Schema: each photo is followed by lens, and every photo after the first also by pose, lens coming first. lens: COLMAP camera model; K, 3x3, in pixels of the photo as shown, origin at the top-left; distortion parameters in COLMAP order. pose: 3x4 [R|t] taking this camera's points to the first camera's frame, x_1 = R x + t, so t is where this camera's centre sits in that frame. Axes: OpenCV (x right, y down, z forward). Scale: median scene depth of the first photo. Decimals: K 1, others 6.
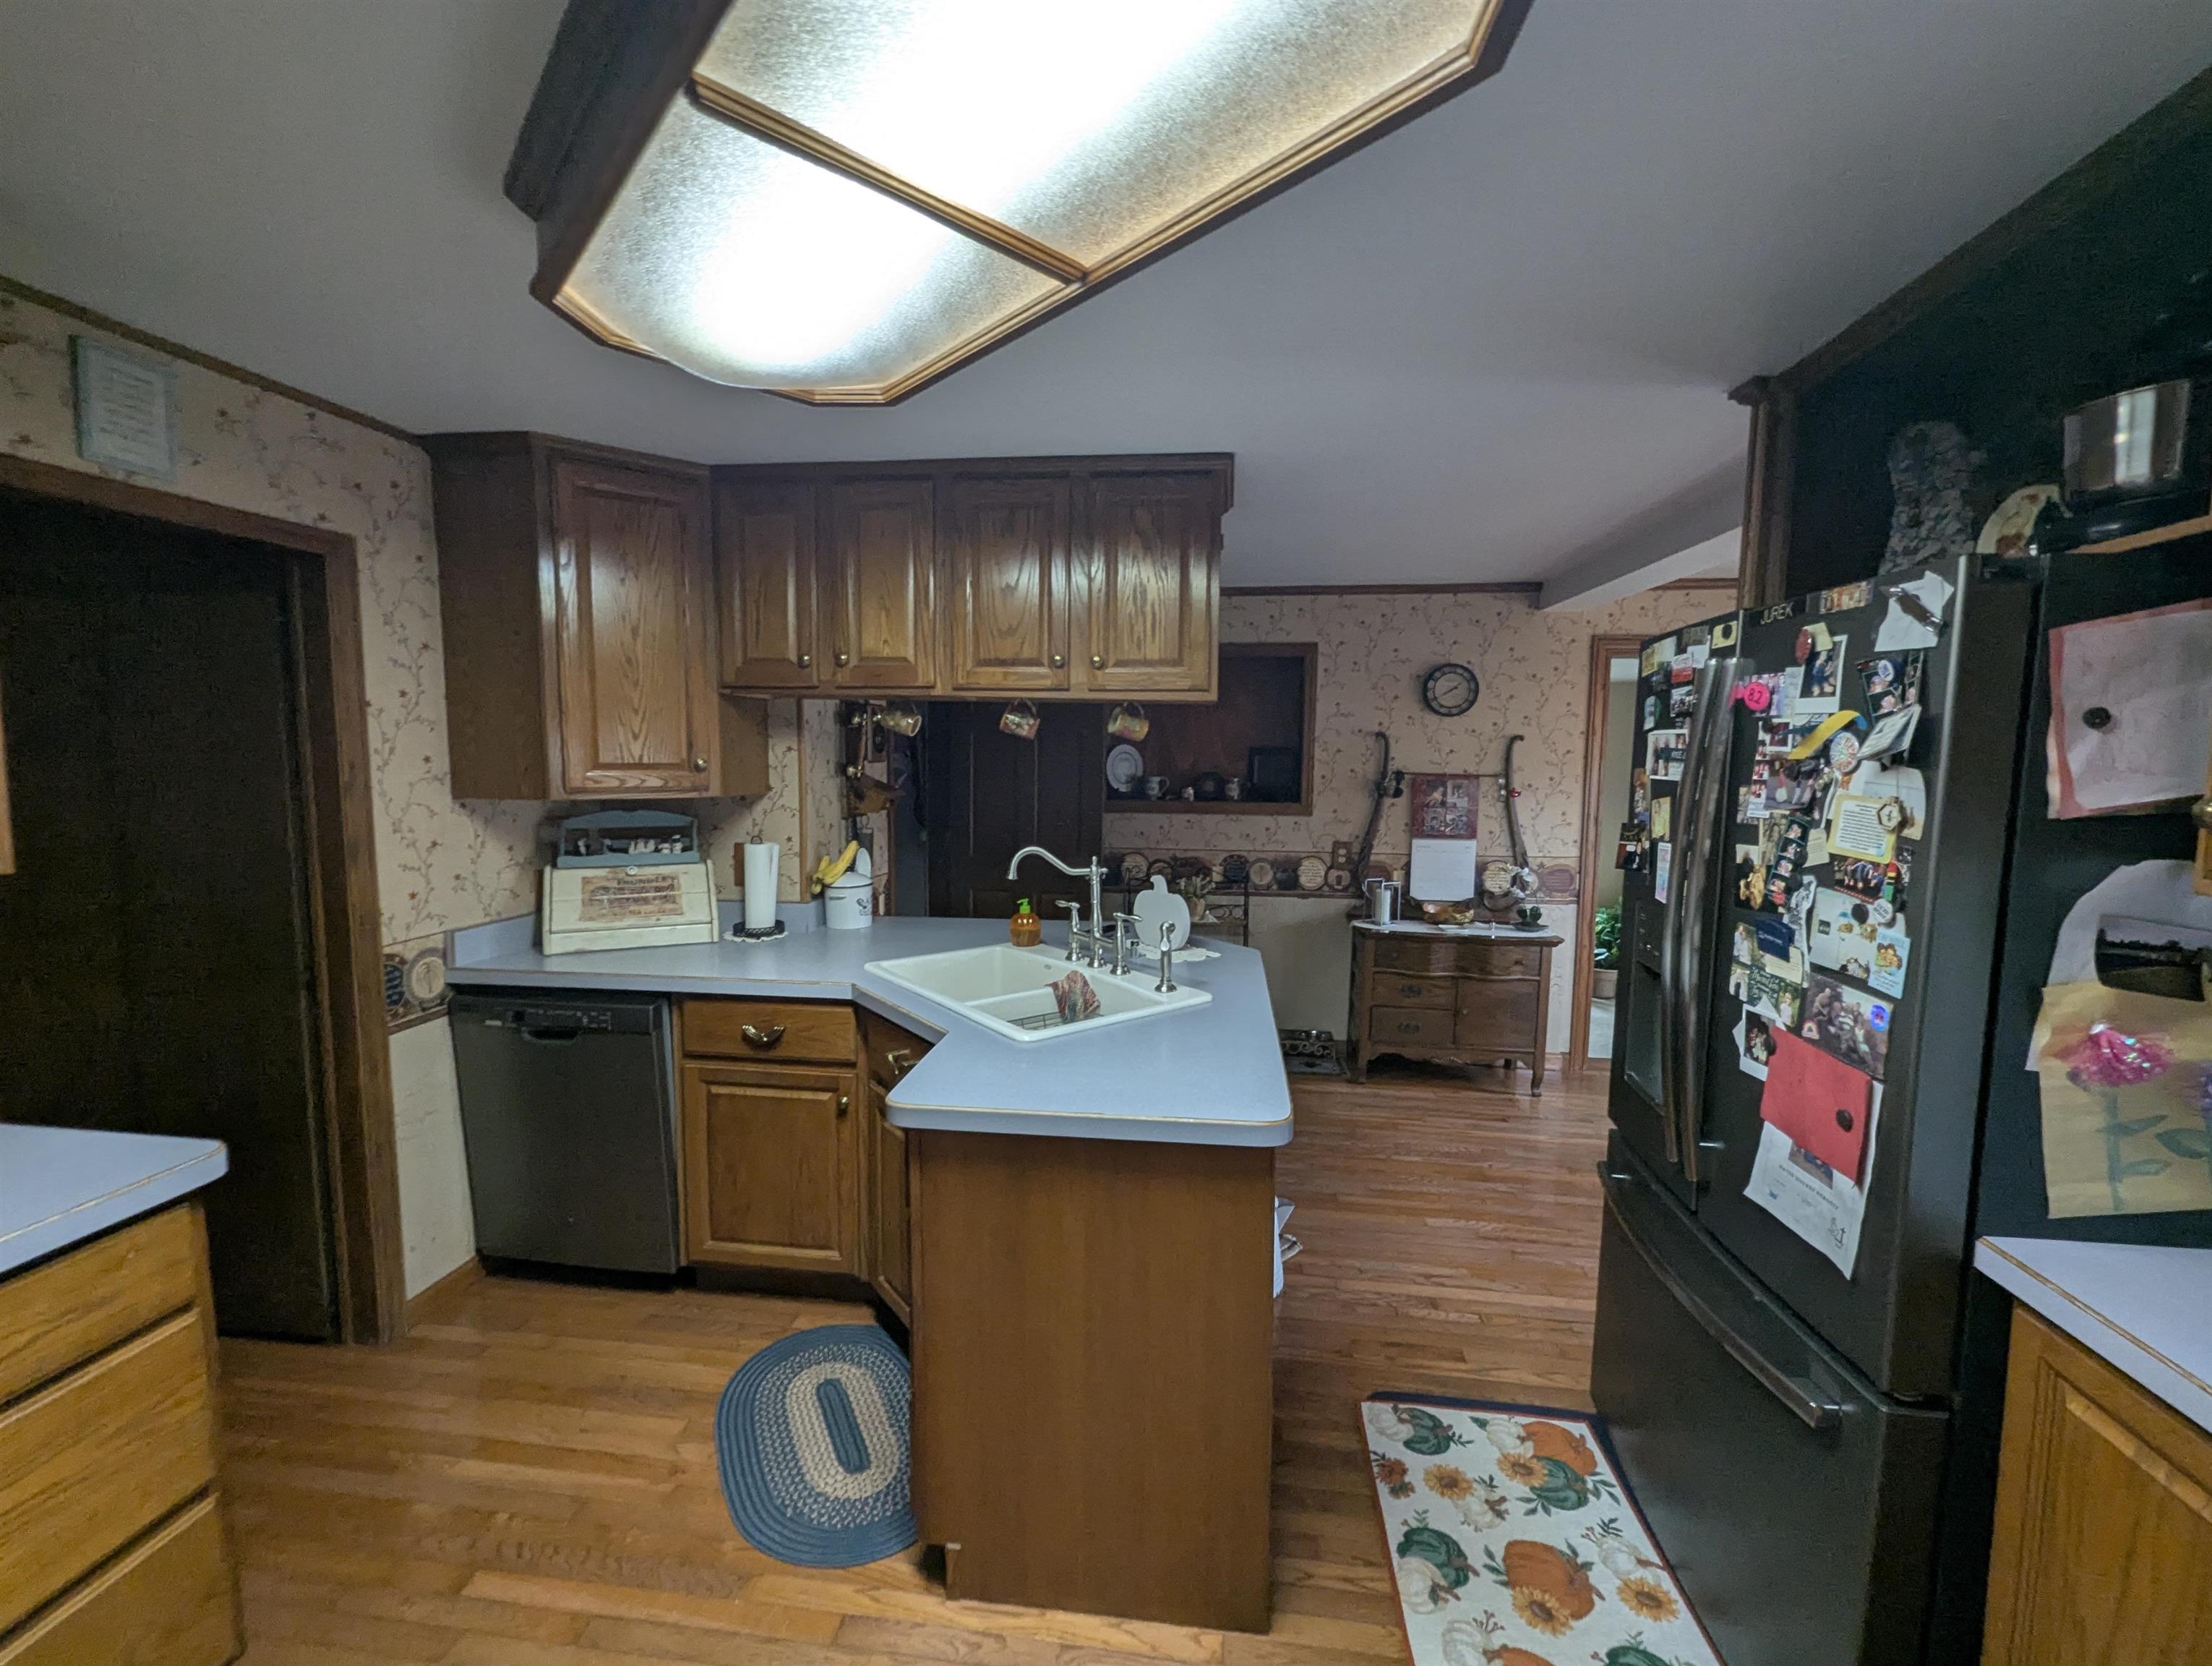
lens RADIAL K [[923.6, 0, 1103.1], [0, 923.6, 827.2], [0, 0, 1]] dist [-0.000733, -0.000379]
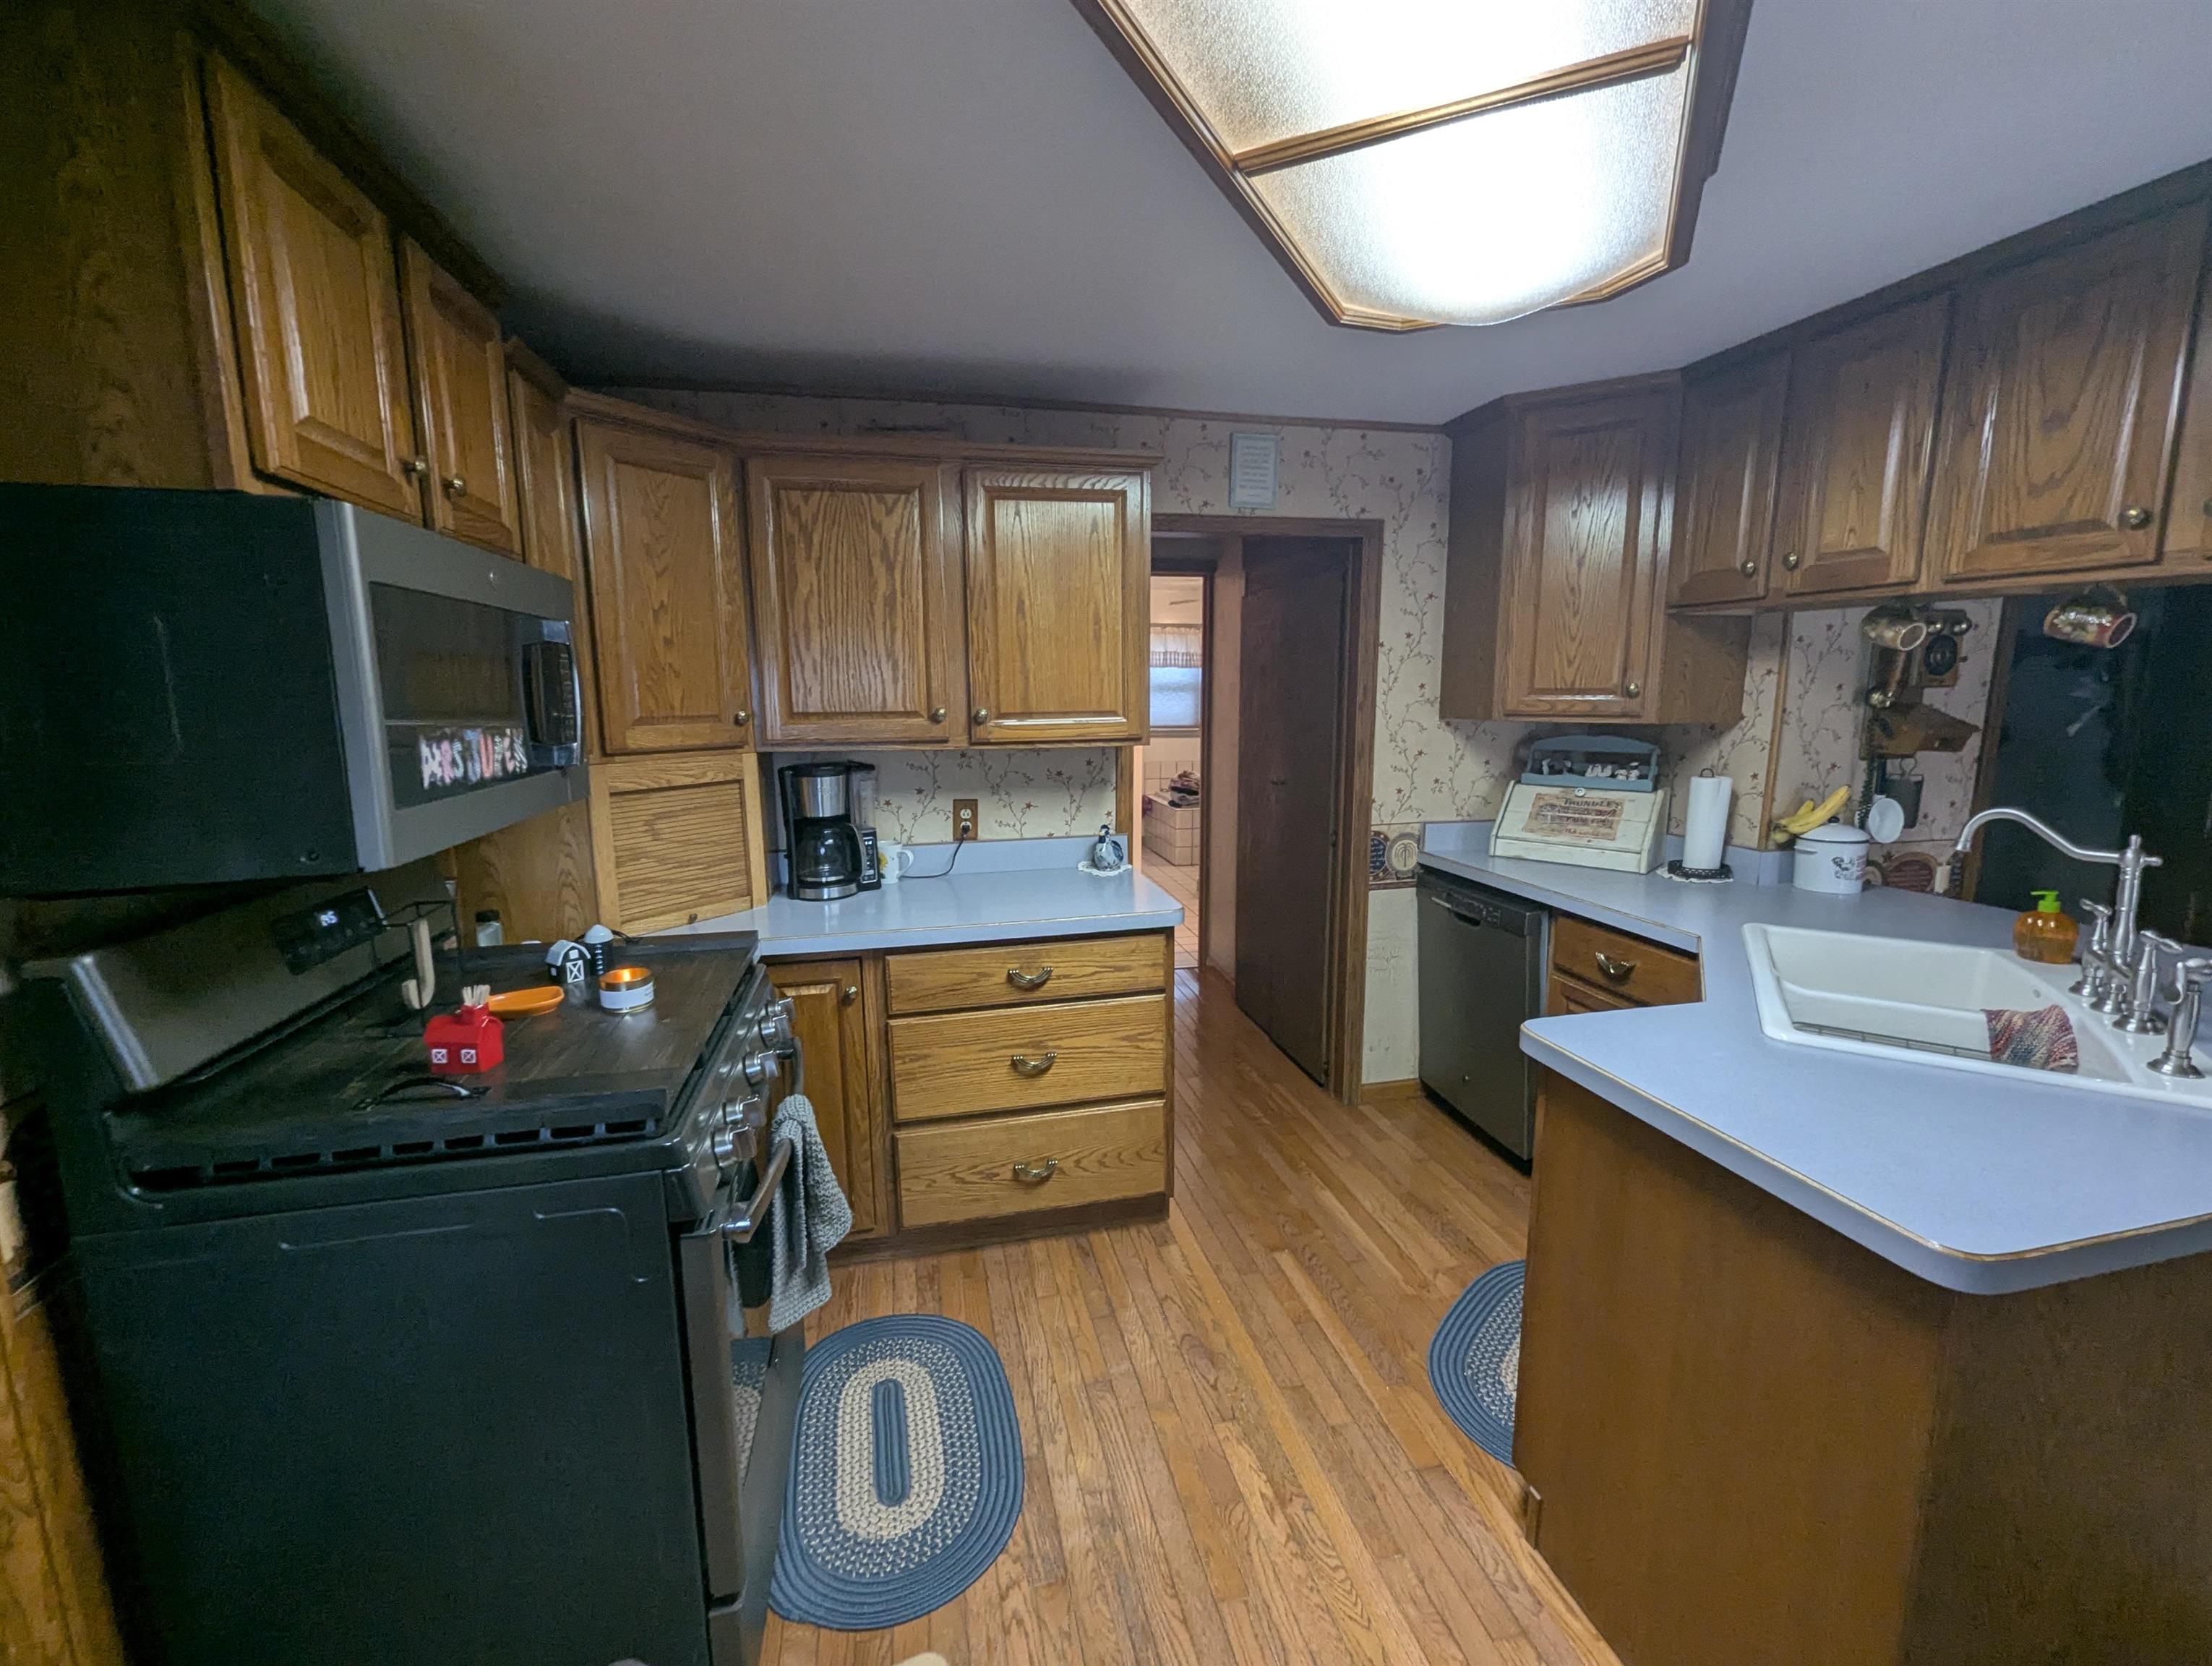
lens RADIAL K [[923.6, 0, 1103.1], [0, 923.6, 827.2], [0, 0, 1]] dist [-0.000733, -0.000379]
pose [[0.339841, 0.132097, -0.931160, 0.323810], [-0.067325, 0.990964, 0.116009, 0.001165], [0.938070, 0.023266, 0.345664, 0.143225]]
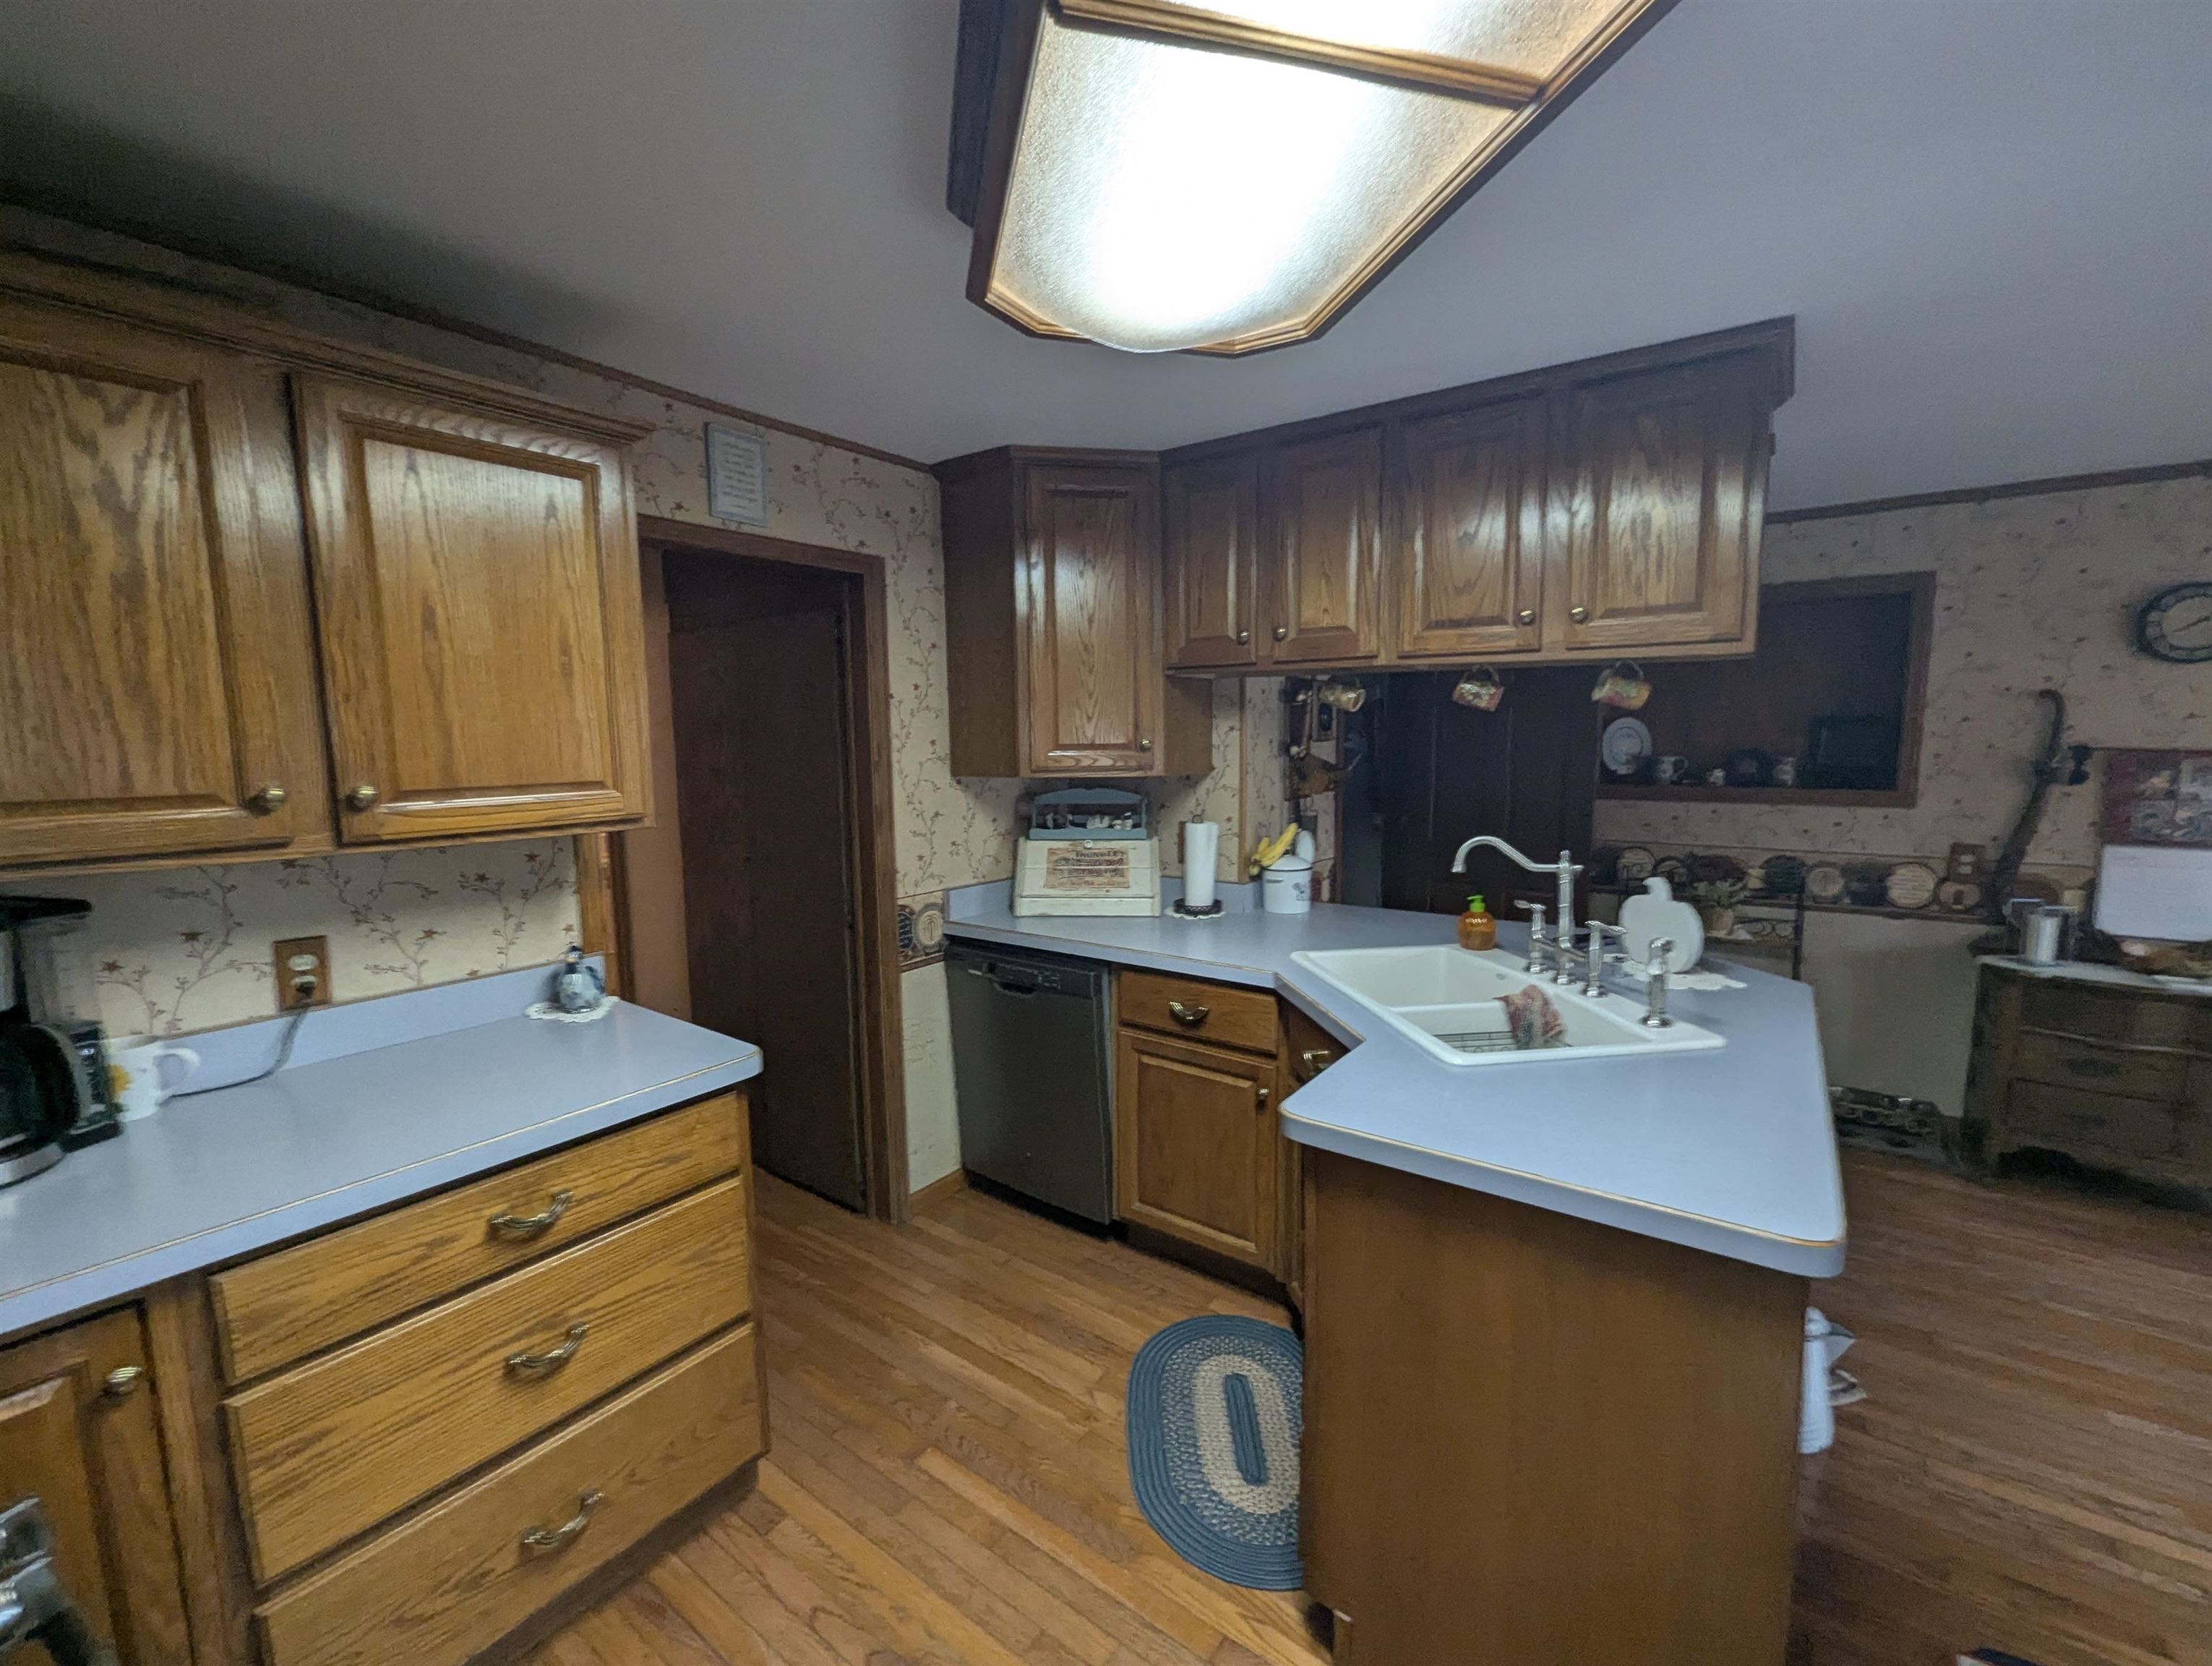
lens RADIAL K [[918.9, 0, 1102.0], [0, 918.9, 830.3], [0, 0, 1]] dist [-0.001025, -0.000117]
pose [[0.873984, 0.034068, -0.484760, 0.026016], [-0.023407, 0.999333, 0.028031, 0.000265], [0.485391, -0.013151, 0.874198, 0.077818]]
